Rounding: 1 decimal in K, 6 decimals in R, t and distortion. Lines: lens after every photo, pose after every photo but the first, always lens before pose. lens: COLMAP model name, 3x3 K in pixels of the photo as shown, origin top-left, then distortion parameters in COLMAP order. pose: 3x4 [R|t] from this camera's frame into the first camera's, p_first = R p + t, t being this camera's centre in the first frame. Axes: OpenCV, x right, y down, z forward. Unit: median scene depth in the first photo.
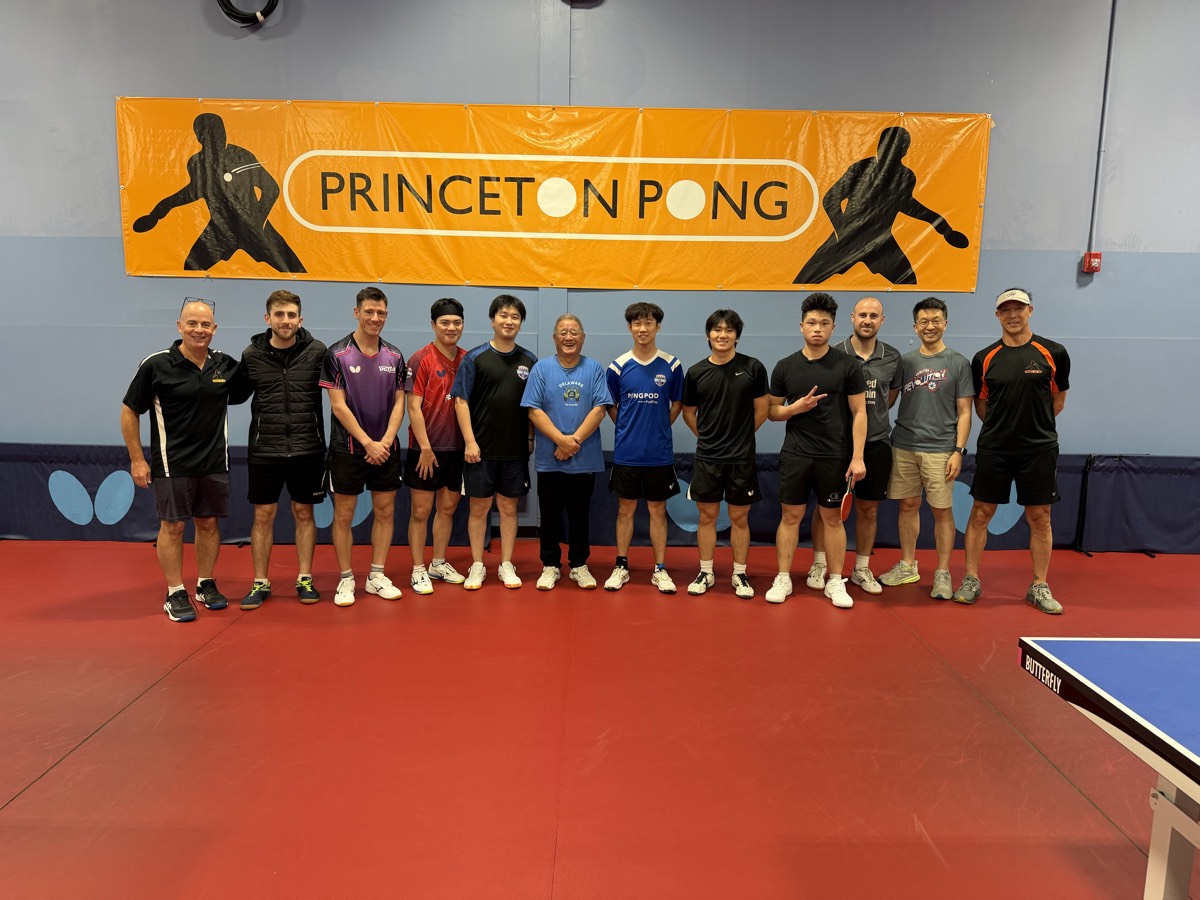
lens RADIAL K [[852.1, 0, 600.0], [0, 852.1, 450.0], [0, 0, 1]] dist [0.110044, -0.179977]
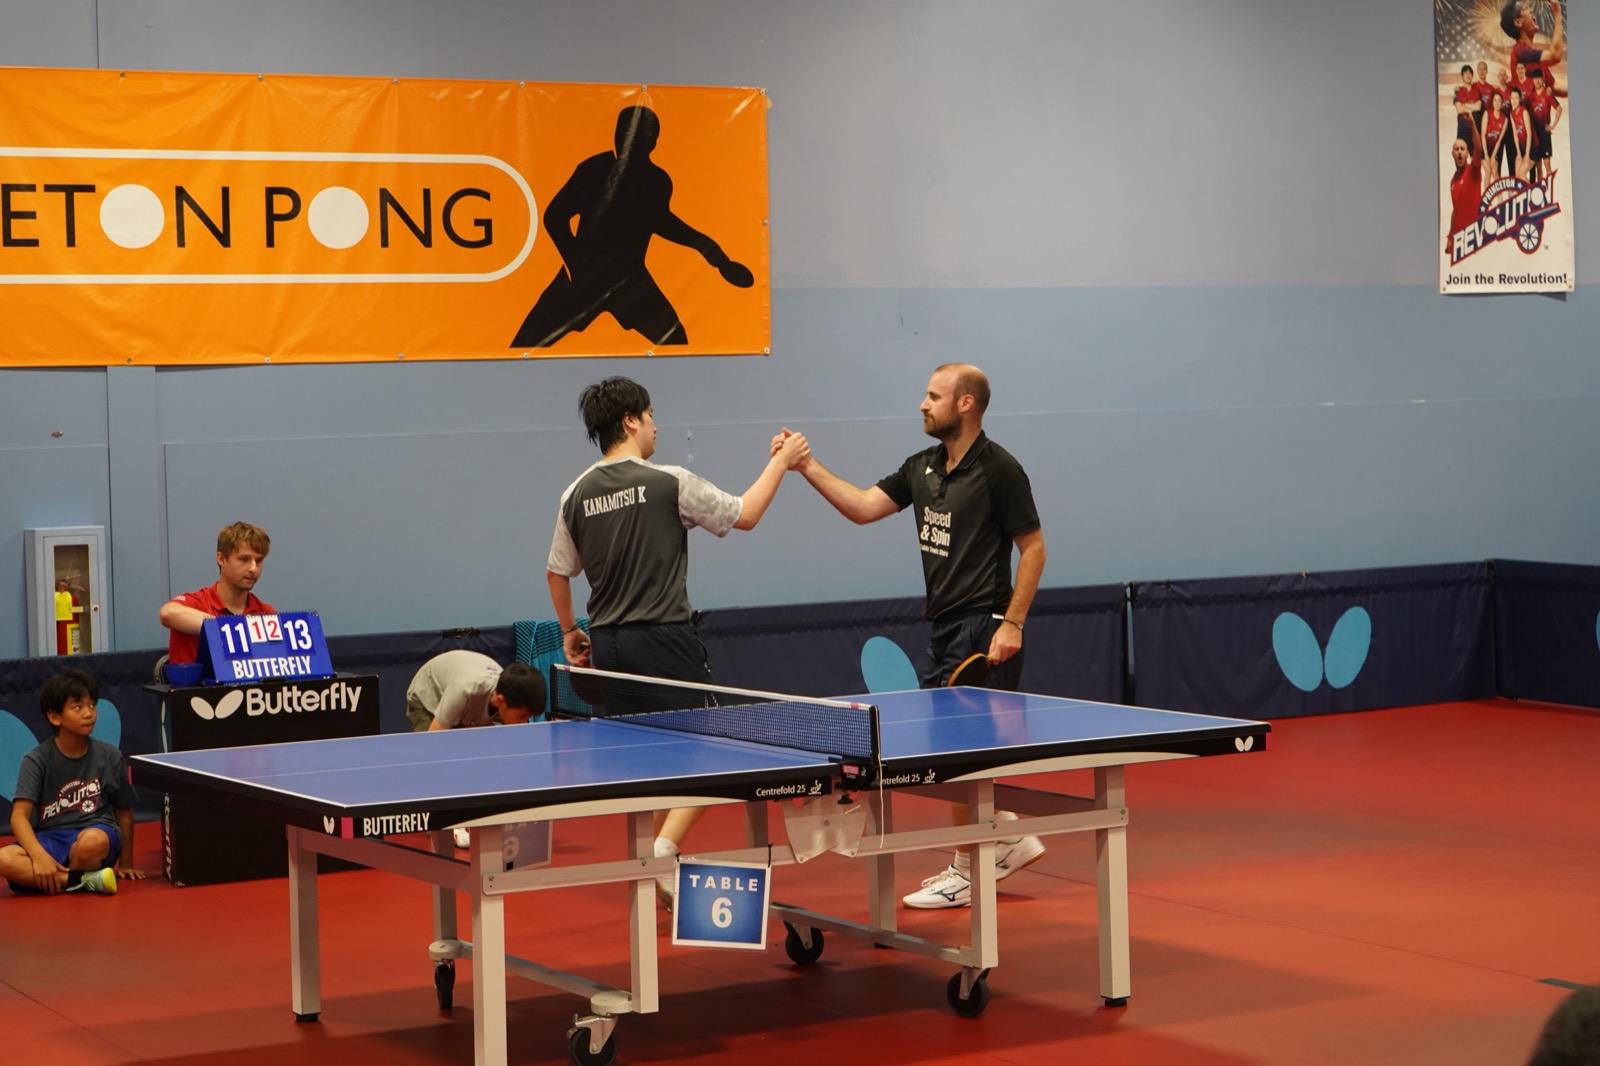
lens RADIAL K [[3208.8, 0, 800.0], [0, 3208.8, 533.0], [0, 0, 1]] dist [-0.005135, -0.433937]
pose [[0.878752, -0.057620, 0.473787, -0.699966], [0.103559, 0.992055, -0.071425, 0.125767], [-0.465908, 0.111830, 0.877738, -1.115917]]
